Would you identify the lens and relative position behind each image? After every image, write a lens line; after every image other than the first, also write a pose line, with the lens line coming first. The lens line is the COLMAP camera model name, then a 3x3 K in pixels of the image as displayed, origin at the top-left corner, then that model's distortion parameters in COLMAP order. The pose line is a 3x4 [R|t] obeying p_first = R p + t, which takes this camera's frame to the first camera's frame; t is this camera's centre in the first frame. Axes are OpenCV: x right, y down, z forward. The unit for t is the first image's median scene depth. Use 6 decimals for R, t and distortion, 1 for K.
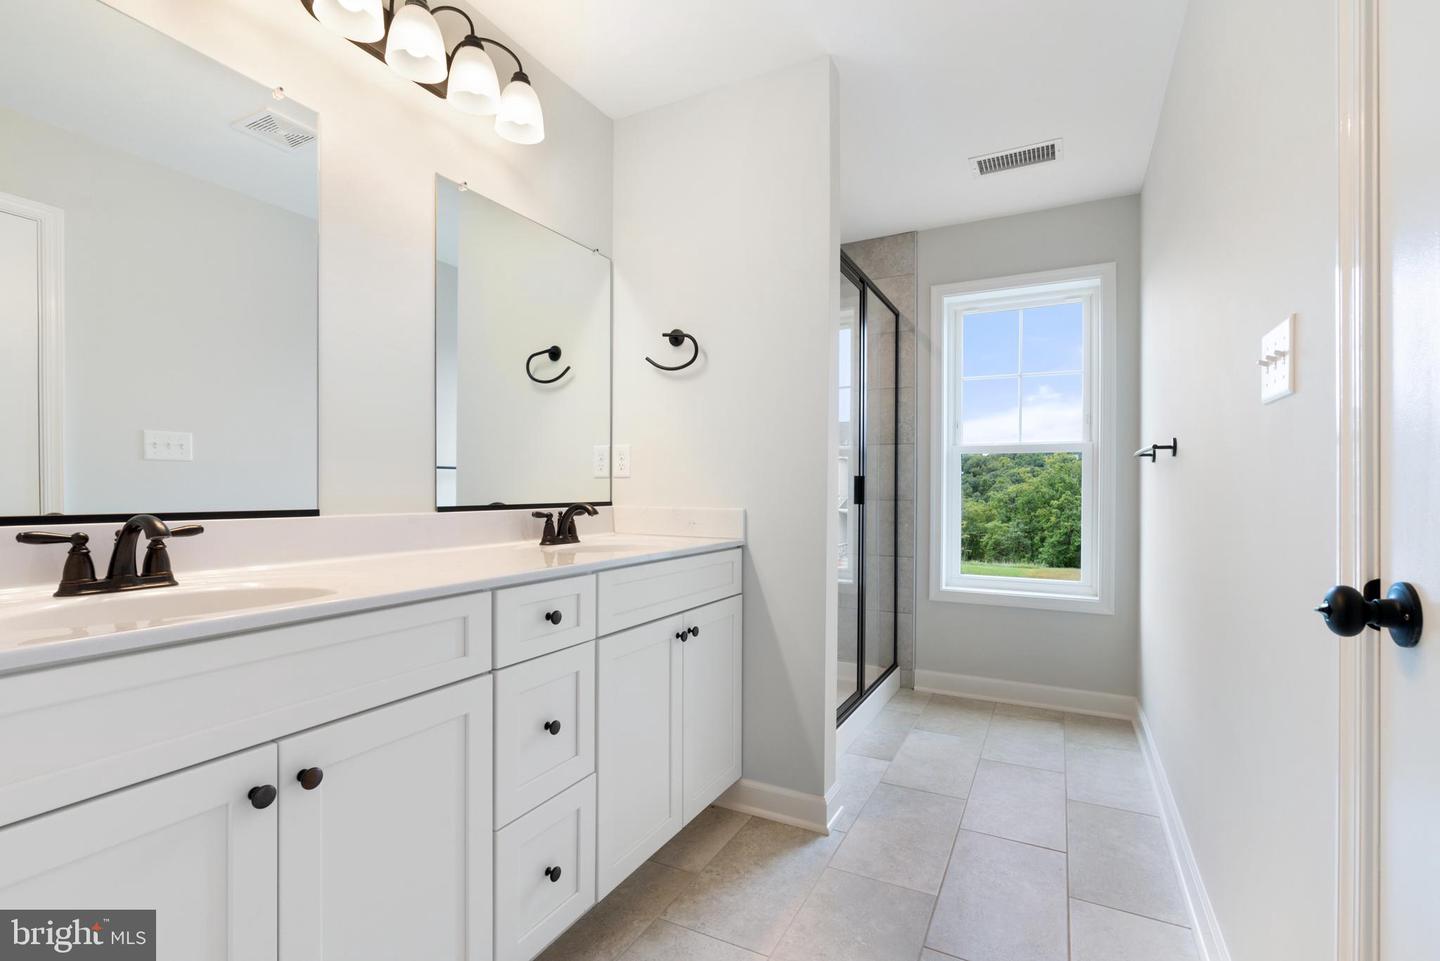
lens RADIAL K [[653.4, 0, 723.1], [0, 653.4, 487.0], [0, 0, 1]] dist [-0.012342, 0.004714]
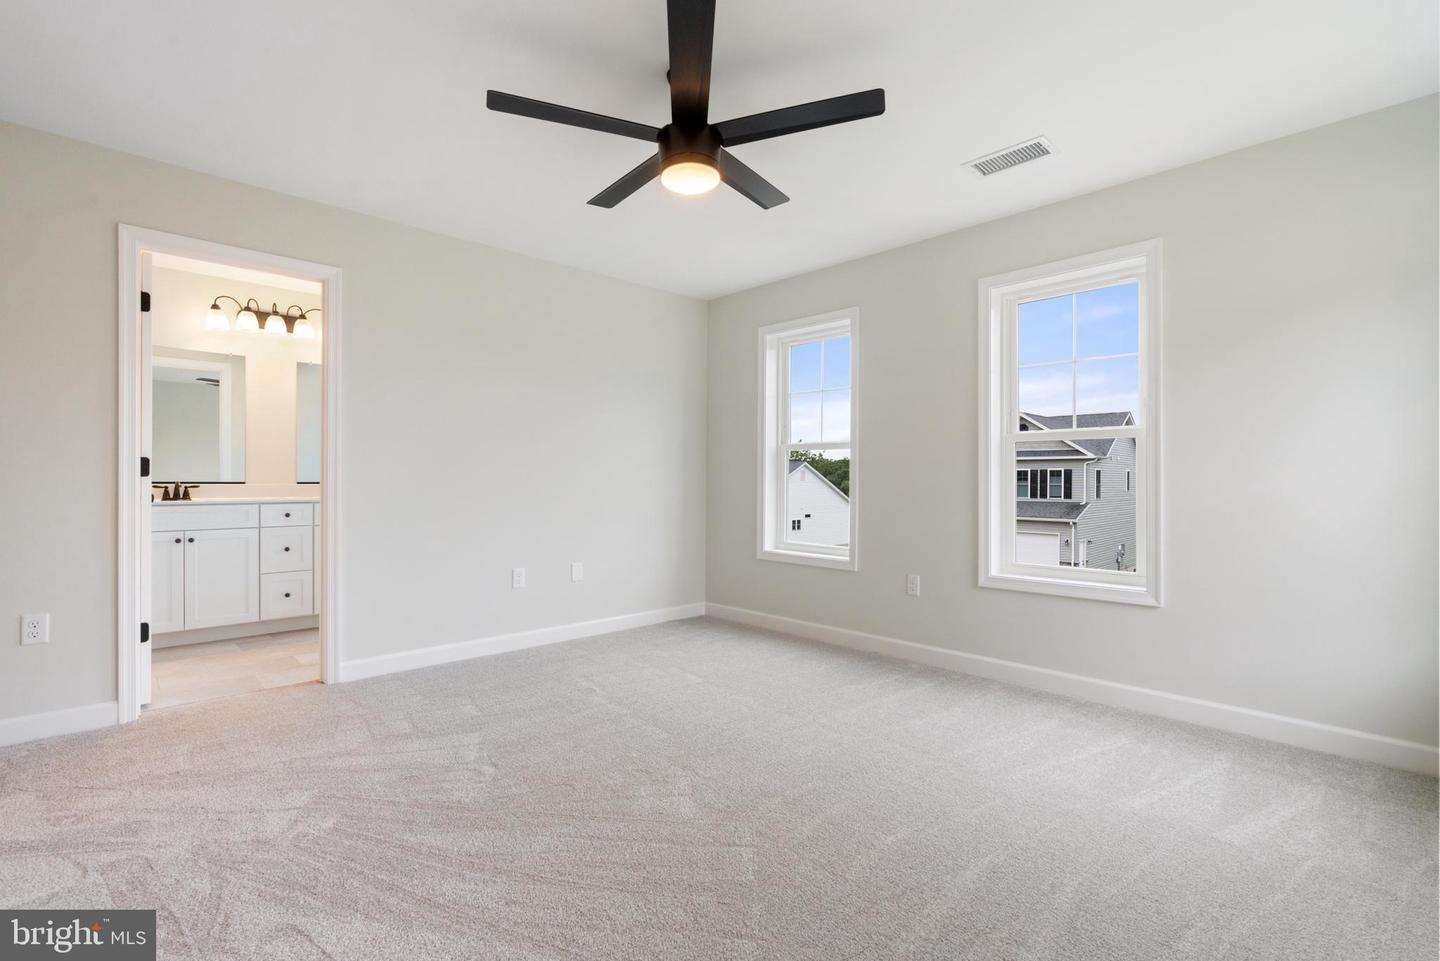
lens RADIAL K [[653.4, 0, 688.0], [0, 653.4, 480.2], [0, 0, 1]] dist [-0.012342, 0.004714]
pose [[0.929945, -0.003912, -0.367679, 3.220069], [0.004994, 0.999986, 0.001991, 0.037701], [0.367666, -0.003688, 0.929951, -1.453573]]
